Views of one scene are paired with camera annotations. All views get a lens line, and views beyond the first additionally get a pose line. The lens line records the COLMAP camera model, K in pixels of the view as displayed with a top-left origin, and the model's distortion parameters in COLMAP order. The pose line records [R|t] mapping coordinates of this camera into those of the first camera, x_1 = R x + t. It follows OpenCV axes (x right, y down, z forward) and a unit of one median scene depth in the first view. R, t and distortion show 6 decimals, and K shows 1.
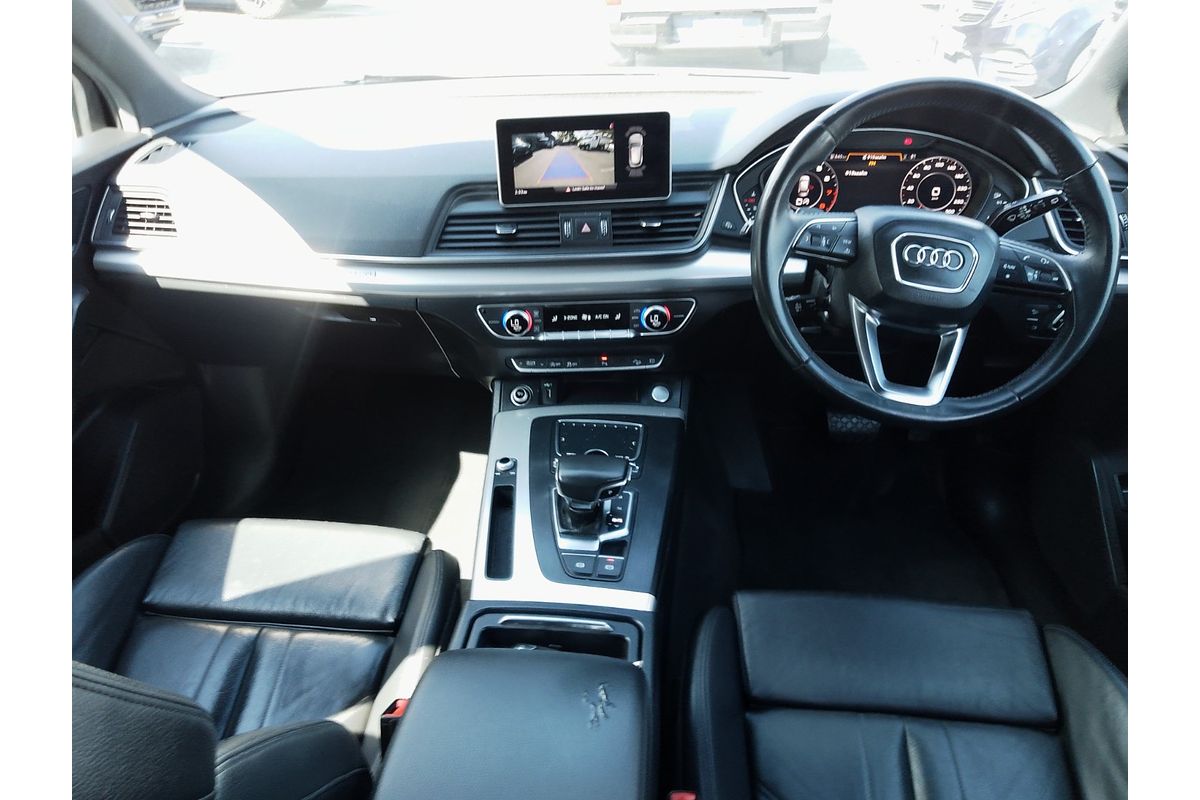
lens RADIAL K [[864.0, 0, 599.9], [0, 864.0, 393.9], [0, 0, 1]] dist [-0.012081, 0.001371]
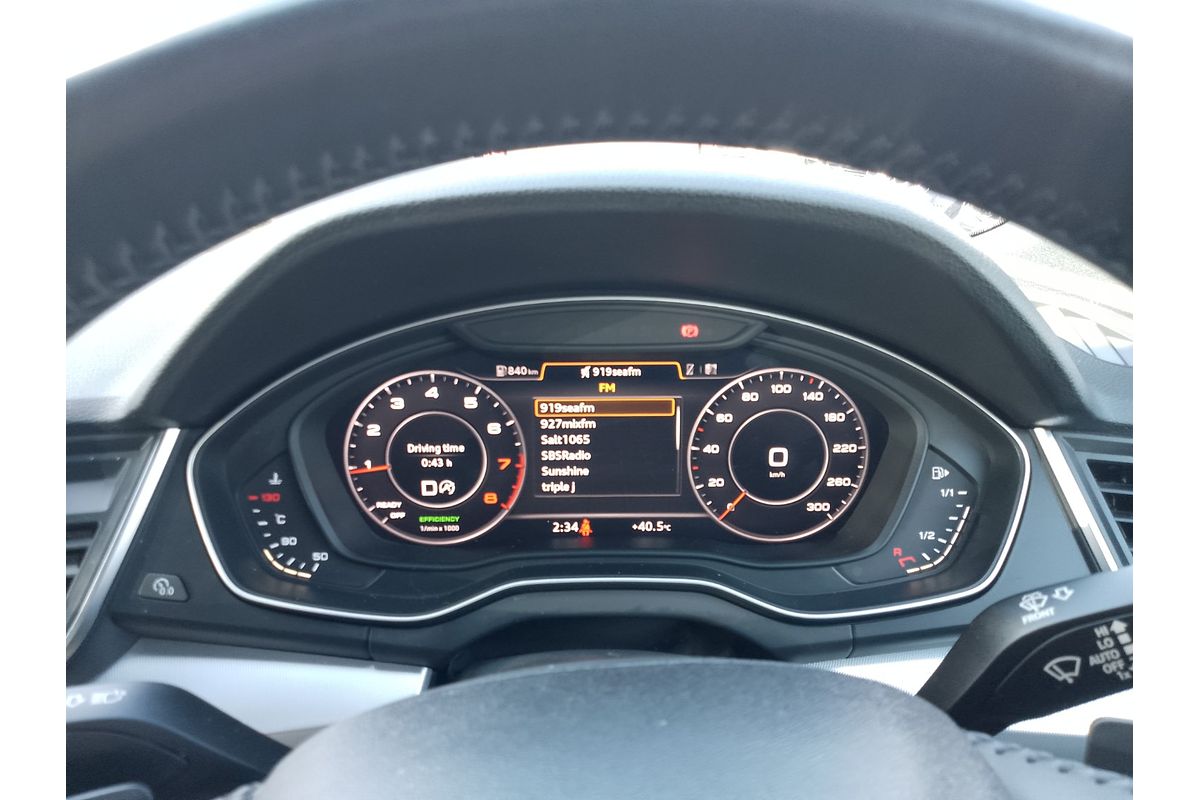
lens RADIAL K [[864.0, 0, 599.9], [0, 864.0, 393.9], [0, 0, 1]] dist [-0.012081, 0.001371]
pose [[0.994186, -0.017270, 0.106283, 0.283020], [0.037662, 0.980481, -0.192974, -0.199336], [-0.100876, 0.195855, 0.975431, 0.657888]]
